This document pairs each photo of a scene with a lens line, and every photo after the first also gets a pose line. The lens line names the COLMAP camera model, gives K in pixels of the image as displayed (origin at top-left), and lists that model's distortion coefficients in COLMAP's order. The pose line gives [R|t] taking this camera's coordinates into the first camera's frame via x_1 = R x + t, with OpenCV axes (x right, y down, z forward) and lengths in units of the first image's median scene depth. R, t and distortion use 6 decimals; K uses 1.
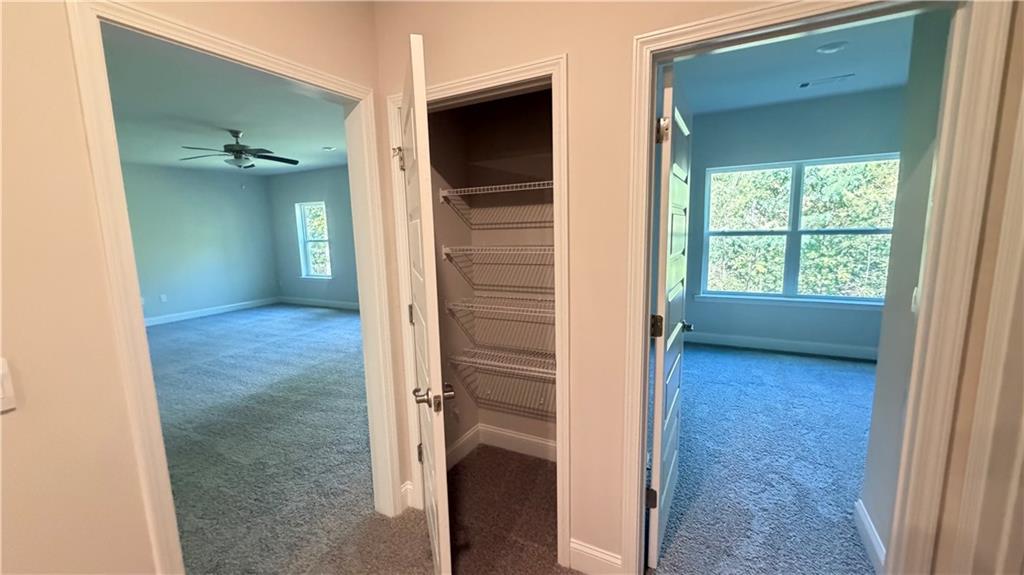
lens RADIAL K [[409.3, 0, 510.4], [0, 409.3, 287.0], [0, 0, 1]] dist [0.001325, 0.000170]
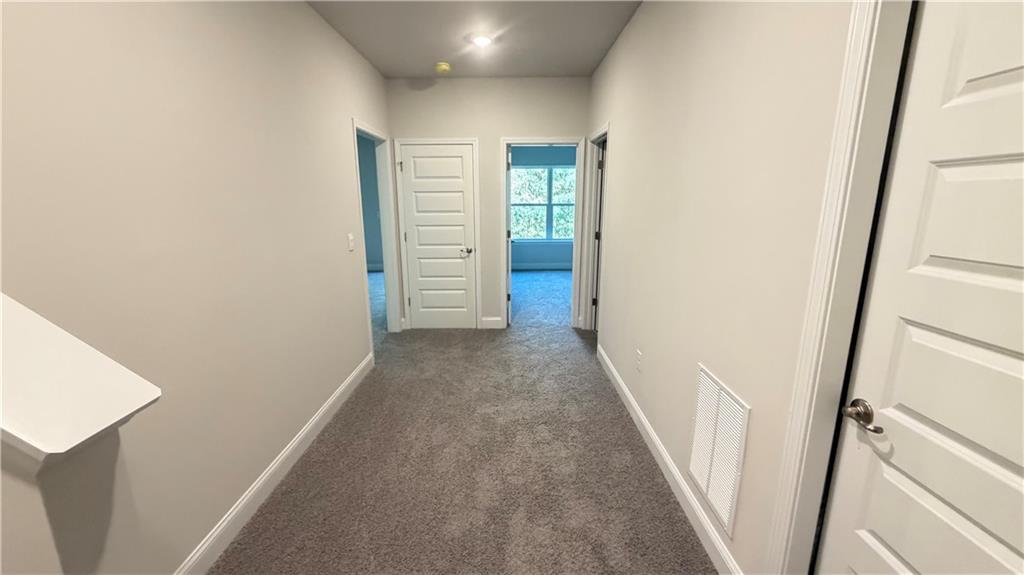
lens RADIAL K [[409.3, 0, 510.4], [0, 409.3, 287.0], [0, 0, 1]] dist [0.001325, 0.000170]
pose [[0.877527, -0.080064, 0.472796, -0.777733], [0.049620, 0.995831, 0.076540, 0.184569], [-0.476953, -0.043706, 0.877841, -1.176335]]
